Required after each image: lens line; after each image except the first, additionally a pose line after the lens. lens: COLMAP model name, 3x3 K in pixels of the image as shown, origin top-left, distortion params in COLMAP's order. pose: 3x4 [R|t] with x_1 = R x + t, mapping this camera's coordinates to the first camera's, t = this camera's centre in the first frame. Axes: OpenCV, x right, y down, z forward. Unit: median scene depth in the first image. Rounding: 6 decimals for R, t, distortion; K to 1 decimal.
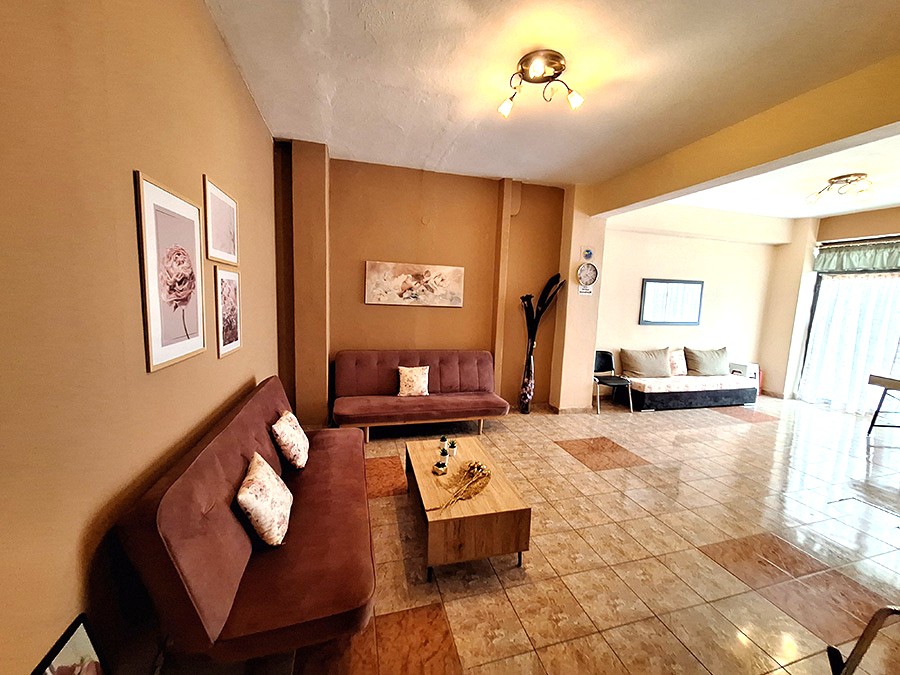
lens RADIAL K [[359.6, 0, 455.6], [0, 359.6, 336.4], [0, 0, 1]] dist [0.002170, 0.000736]
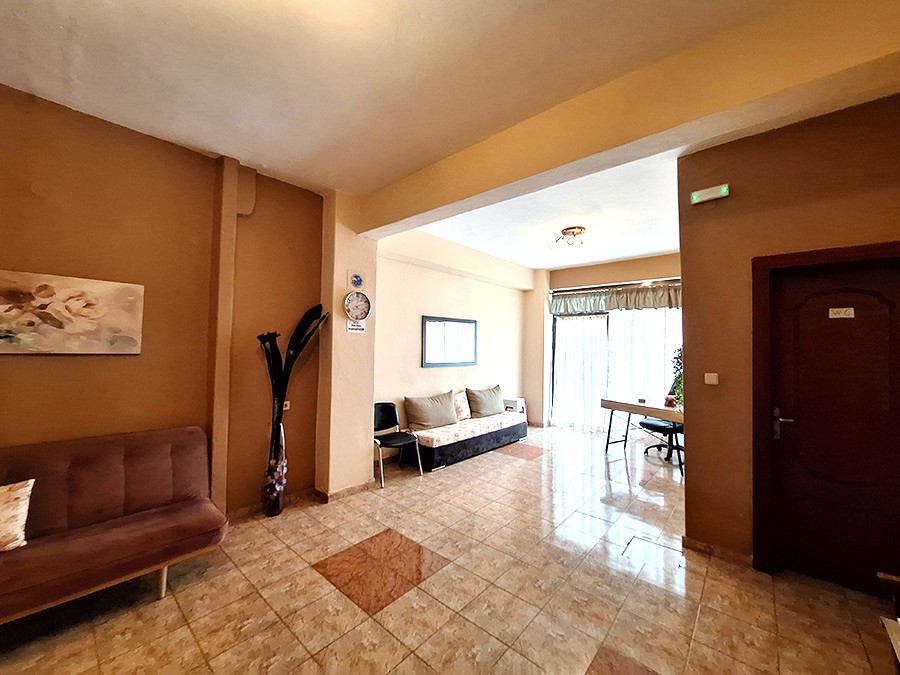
lens RADIAL K [[359.6, 0, 451.5], [0, 359.6, 336.9], [0, 0, 1]] dist [0.002170, 0.000736]
pose [[0.849582, -0.011429, 0.527333, 0.130732], [0.080091, 0.990968, -0.107557, -0.007889], [-0.521341, 0.133613, 0.842824, 0.254579]]
